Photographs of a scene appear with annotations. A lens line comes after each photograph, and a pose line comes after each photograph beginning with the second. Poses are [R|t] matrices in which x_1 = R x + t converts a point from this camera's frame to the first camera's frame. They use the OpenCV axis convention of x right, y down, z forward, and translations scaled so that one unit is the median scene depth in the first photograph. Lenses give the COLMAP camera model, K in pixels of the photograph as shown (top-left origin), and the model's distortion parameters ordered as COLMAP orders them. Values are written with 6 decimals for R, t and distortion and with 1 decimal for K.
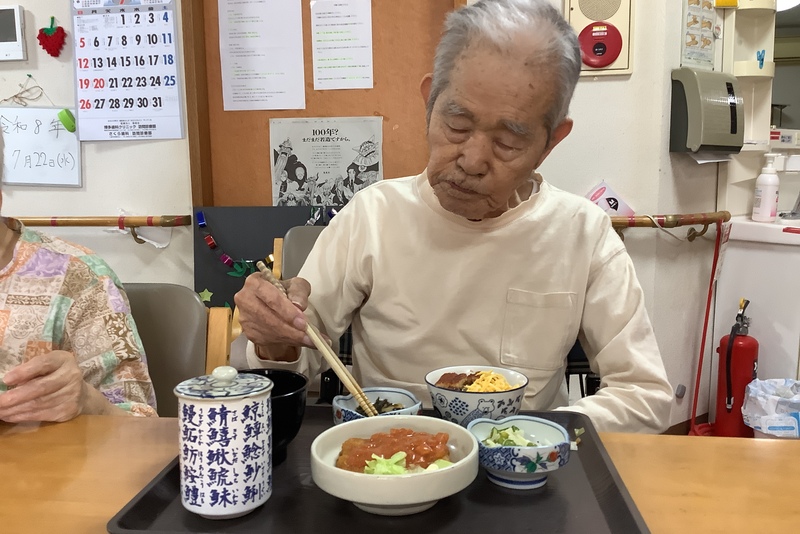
lens RADIAL K [[663.6, 0, 400.9], [0, 663.6, 225.4], [0, 0, 1]] dist [0.070605, -0.166422]
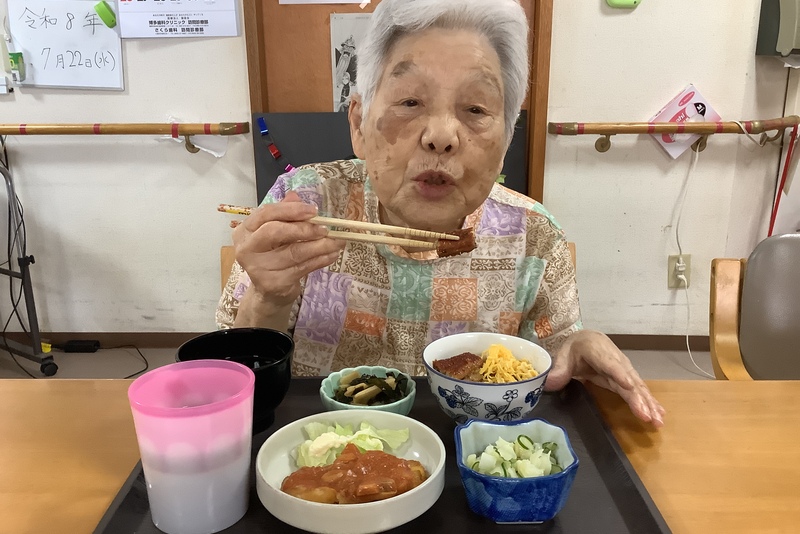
lens RADIAL K [[663.6, 0, 400.9], [0, 663.6, 225.4], [0, 0, 1]] dist [0.070605, -0.166422]
pose [[0.995911, -0.017642, 0.088601, -0.192282], [0.003576, 0.987676, 0.156469, -0.017592], [-0.090269, -0.155512, 0.983701, 0.049538]]
